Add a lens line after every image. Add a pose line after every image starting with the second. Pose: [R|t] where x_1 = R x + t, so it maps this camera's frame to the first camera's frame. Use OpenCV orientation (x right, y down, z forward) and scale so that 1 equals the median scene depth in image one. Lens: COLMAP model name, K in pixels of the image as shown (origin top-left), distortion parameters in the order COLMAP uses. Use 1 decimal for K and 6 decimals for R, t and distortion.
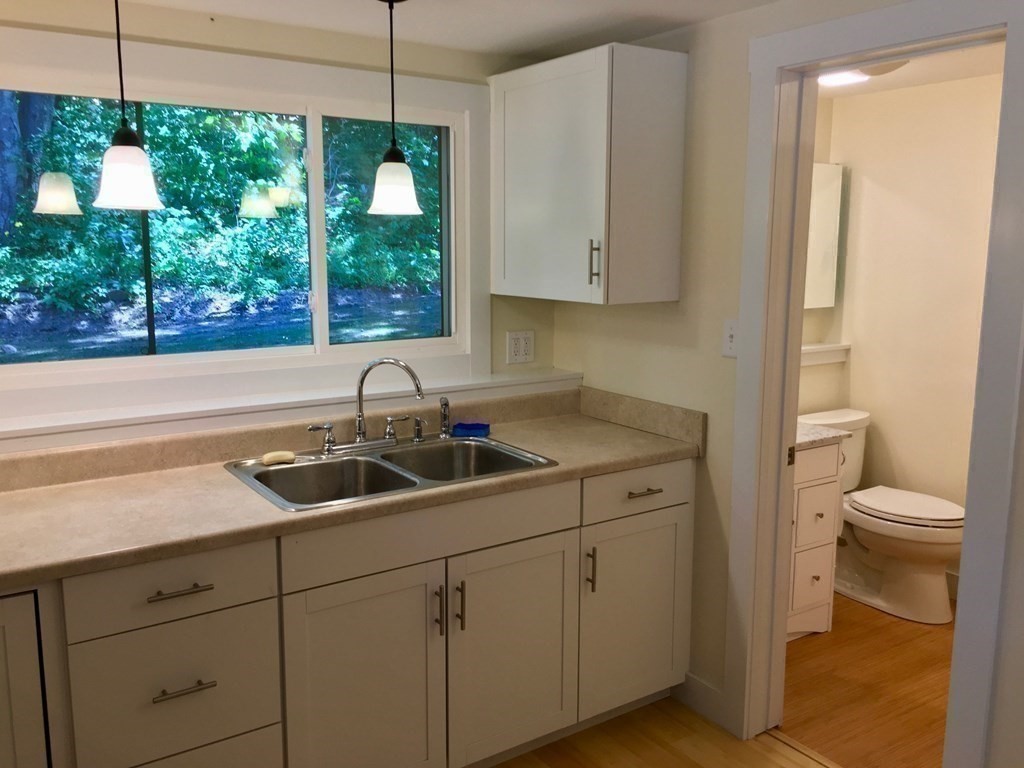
lens RADIAL K [[878.5, 0, 503.9], [0, 878.5, 384.2], [0, 0, 1]] dist [0.095818, 0.003219]
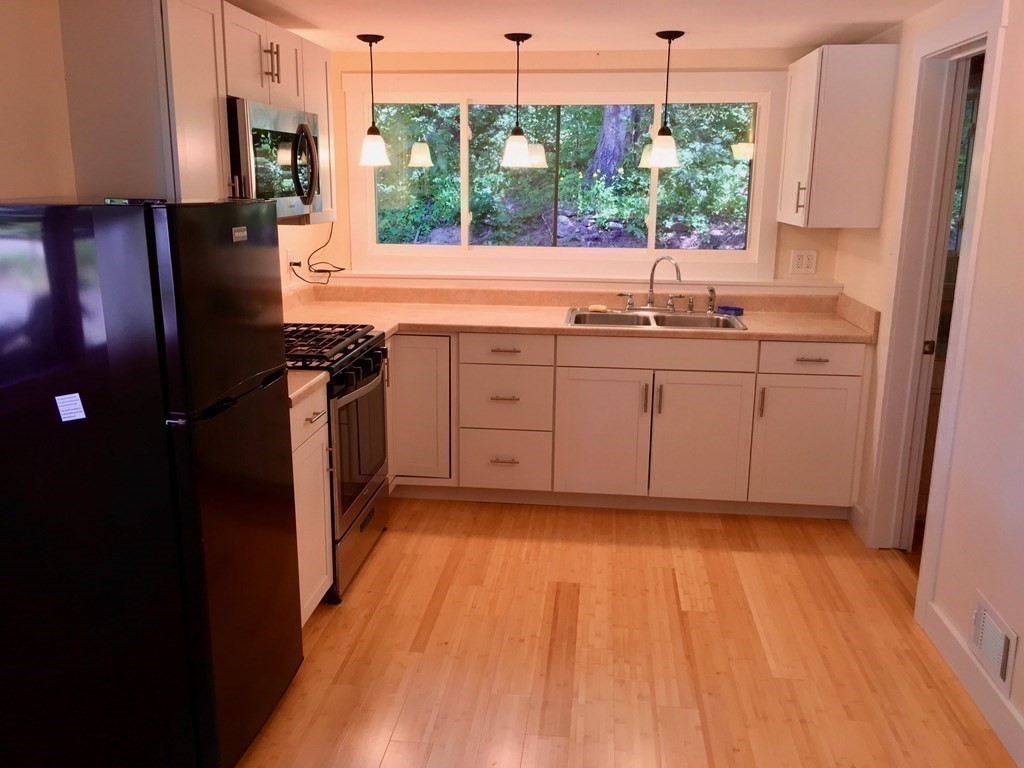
lens RADIAL K [[878.5, 0, 515.8], [0, 878.5, 379.7], [0, 0, 1]] dist [0.095818, 0.003219]
pose [[0.783434, 0.149237, -0.603291, 0.651043], [-0.113713, 0.988774, 0.096926, 0.068294], [0.610984, -0.007333, 0.791609, -0.448231]]
